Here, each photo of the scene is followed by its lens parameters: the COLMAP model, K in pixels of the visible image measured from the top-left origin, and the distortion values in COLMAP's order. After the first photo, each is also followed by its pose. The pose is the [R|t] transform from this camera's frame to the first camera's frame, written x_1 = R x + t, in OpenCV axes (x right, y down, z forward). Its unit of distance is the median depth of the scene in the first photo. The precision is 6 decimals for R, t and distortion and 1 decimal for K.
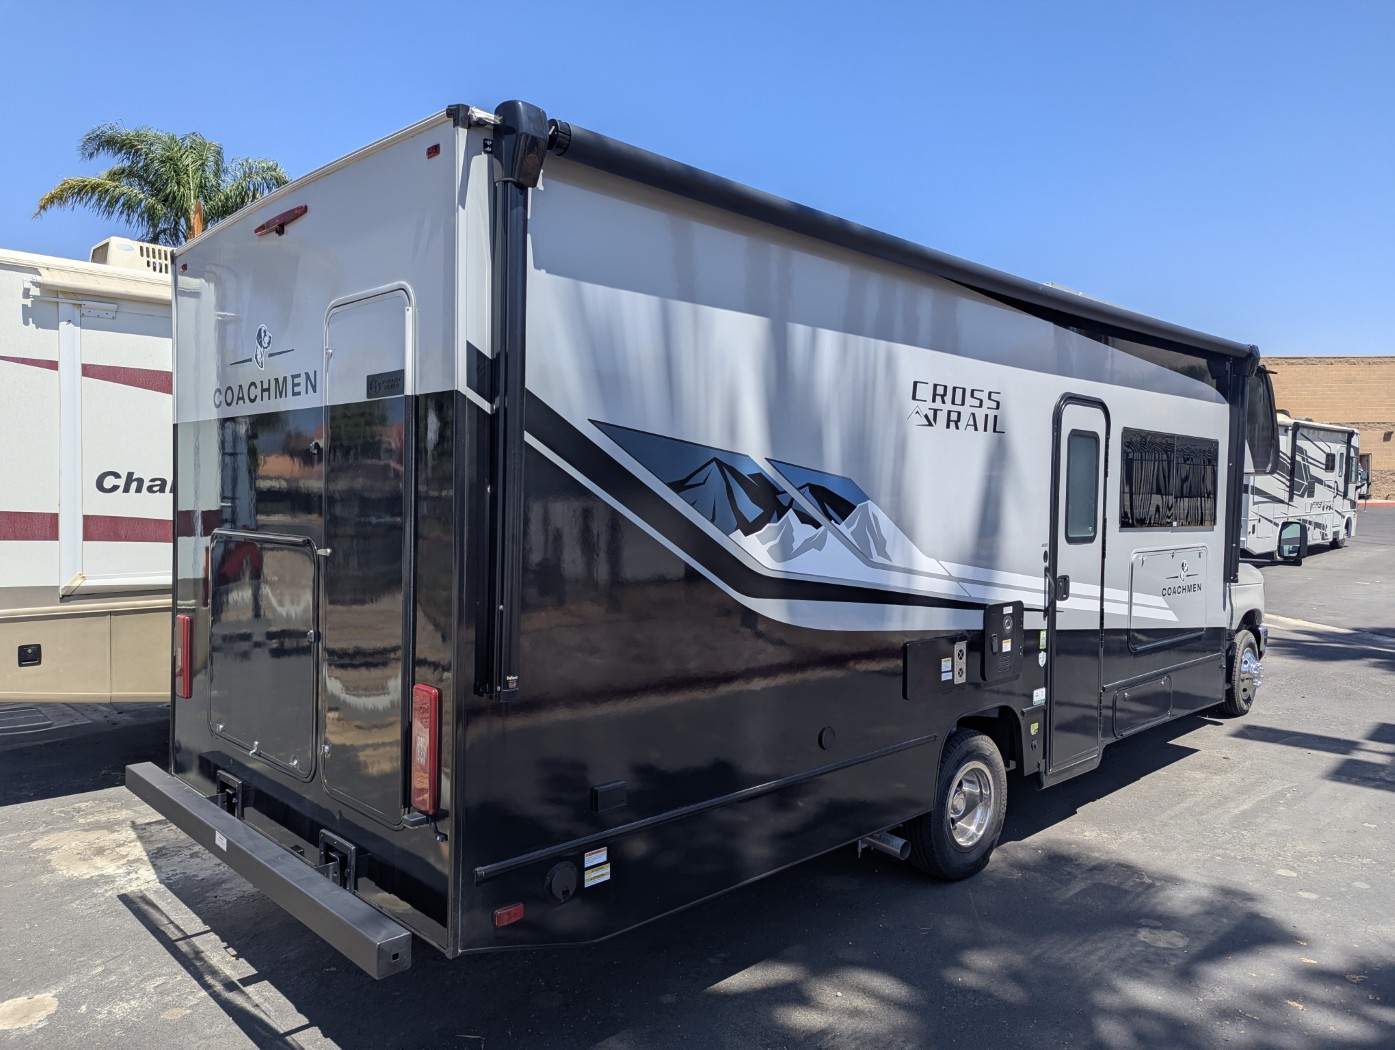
lens RADIAL K [[990.7, 0, 710.3], [0, 990.7, 518.5], [0, 0, 1]] dist [0.033336, -0.033644]
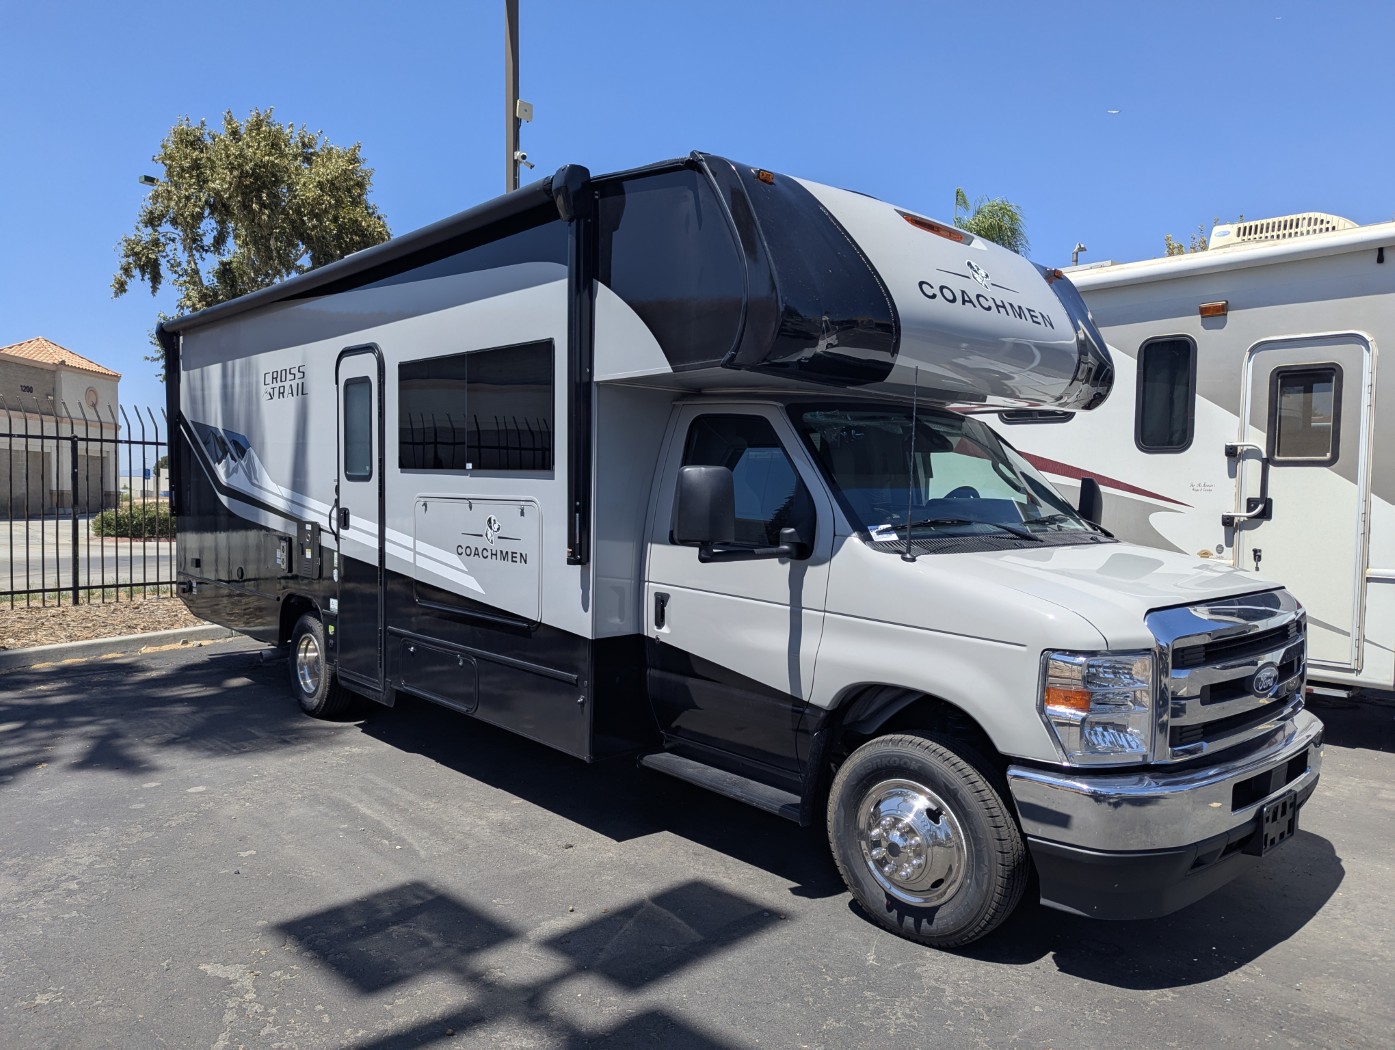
lens RADIAL K [[990.7, 0, 706.5], [0, 990.7, 526.2], [0, 0, 1]] dist [0.033336, -0.033644]
pose [[-0.028467, 0.033789, -0.999023, 1.577125], [-0.040113, 0.998585, 0.034917, 0.022770], [0.998790, 0.041068, -0.027072, 1.531928]]
